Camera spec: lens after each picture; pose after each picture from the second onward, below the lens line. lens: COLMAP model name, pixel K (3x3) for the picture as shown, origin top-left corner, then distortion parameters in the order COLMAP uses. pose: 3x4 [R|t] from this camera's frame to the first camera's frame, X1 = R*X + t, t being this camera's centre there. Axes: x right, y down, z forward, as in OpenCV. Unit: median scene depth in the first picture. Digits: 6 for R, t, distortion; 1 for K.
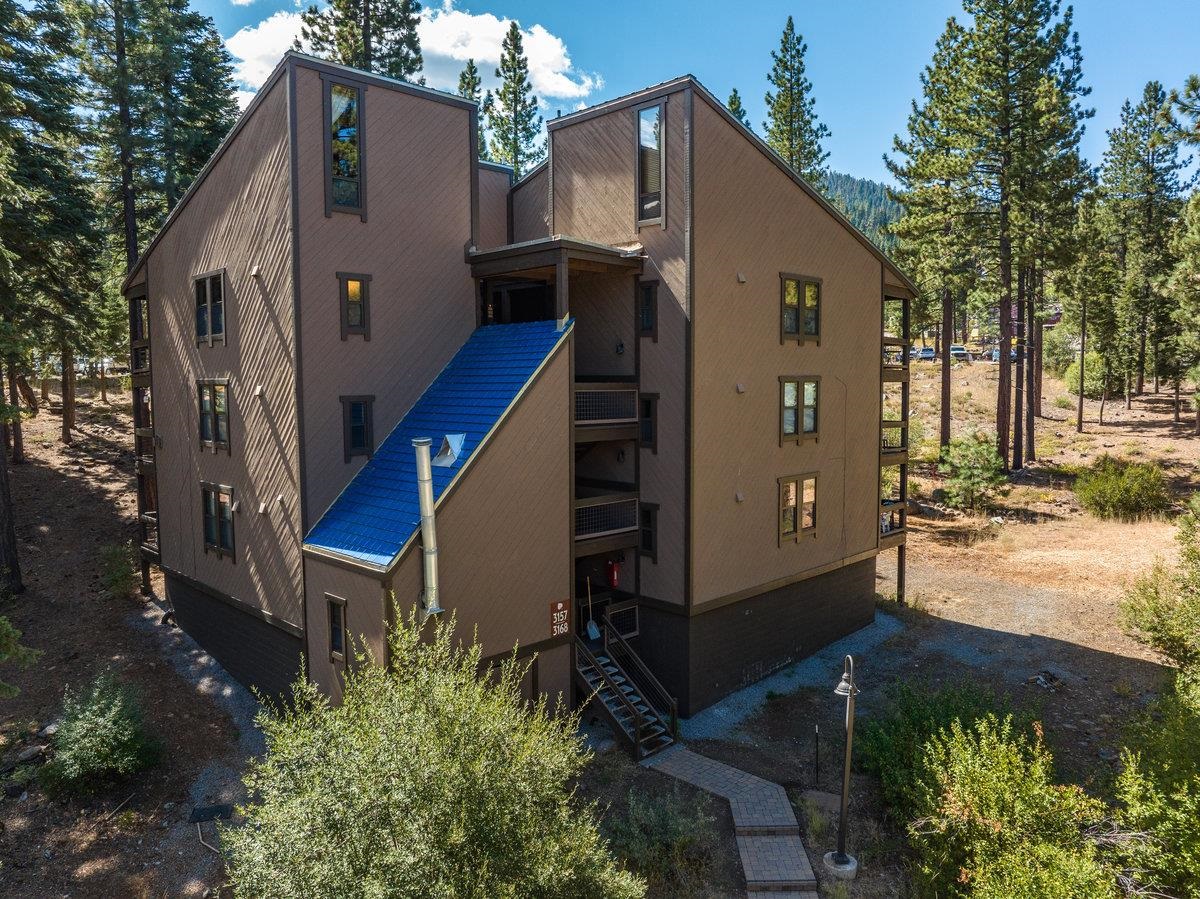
lens RADIAL K [[837.8, 0, 600.0], [0, 837.8, 449.5], [0, 0, 1]] dist [0.002919, -0.098780]
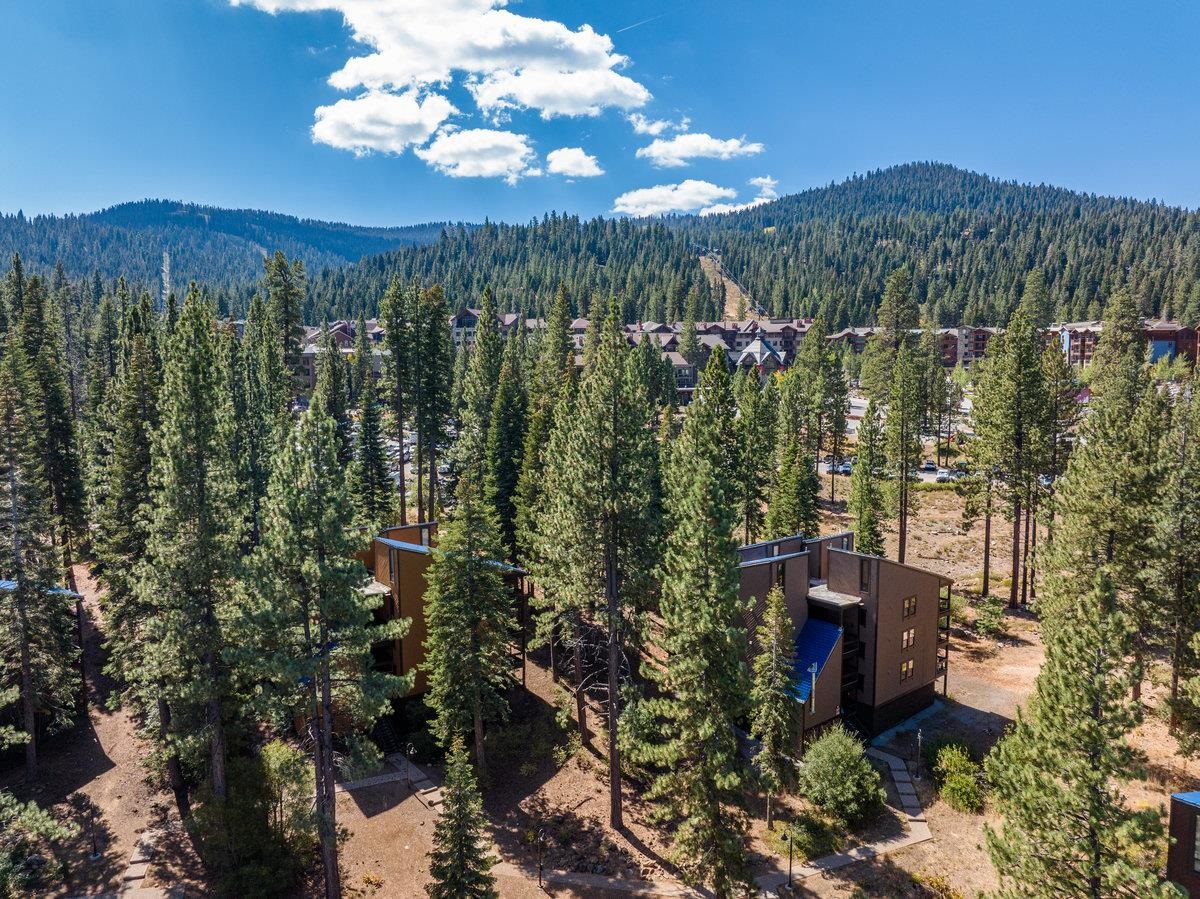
lens RADIAL K [[837.8, 0, 600.0], [0, 837.8, 449.5], [0, 0, 1]] dist [0.002919, -0.098780]
pose [[0.994394, 0.011070, -0.105159, -0.636696], [-0.008492, 0.999653, 0.024938, -0.904658], [0.105399, -0.023906, 0.994143, -2.391715]]
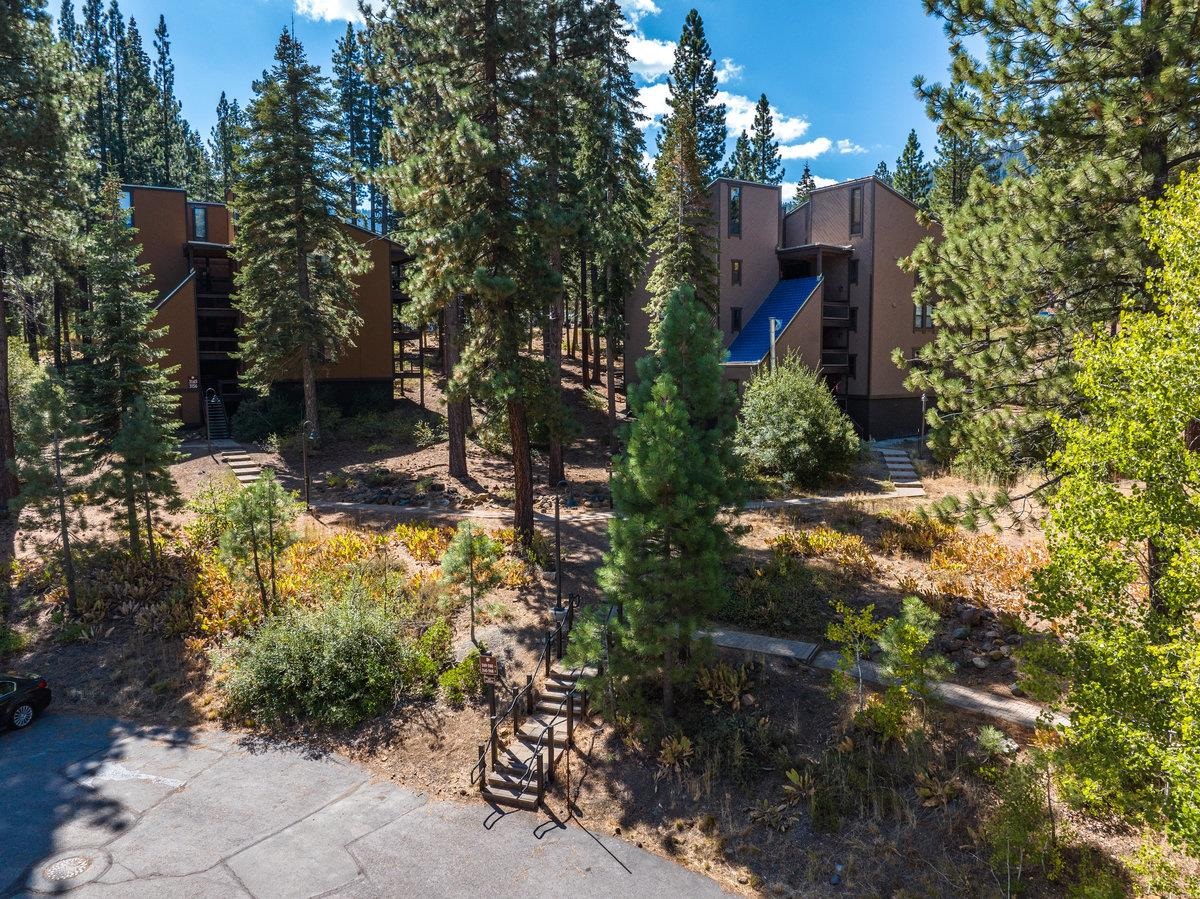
lens RADIAL K [[837.8, 0, 600.0], [0, 837.8, 449.5], [0, 0, 1]] dist [0.002919, -0.098780]
pose [[0.975433, 0.021562, -0.219238, -0.114498], [-0.017077, 0.999605, 0.022332, 0.296021], [0.219633, -0.018039, 0.975416, -1.482567]]
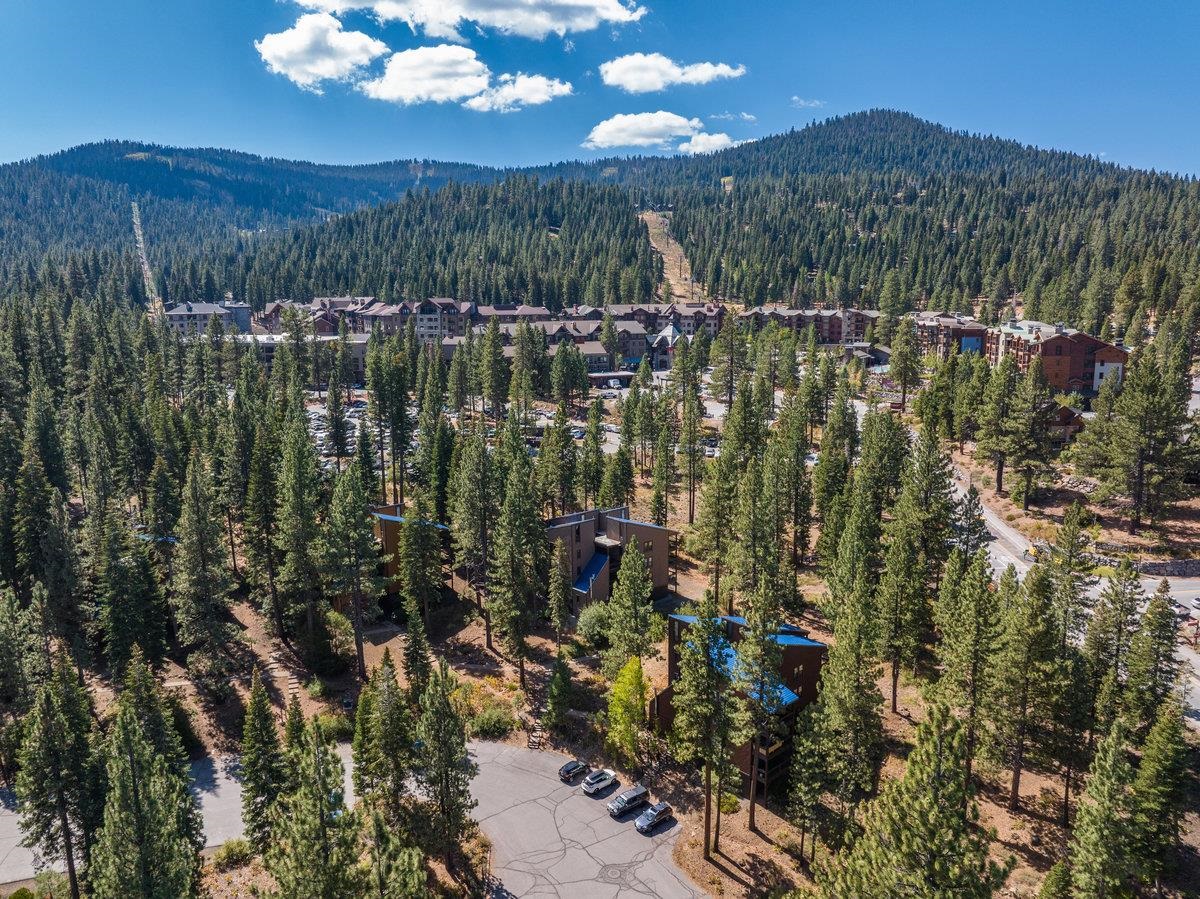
lens RADIAL K [[843.7, 0, 600.0], [0, 843.7, 449.5], [0, 0, 1]] dist [-0.004461, -0.071624]
pose [[0.997289, 0.011830, -0.072621, 0.361486], [-0.004526, 0.994984, 0.099931, -1.625380], [0.073438, -0.099331, 0.992341, -5.513691]]
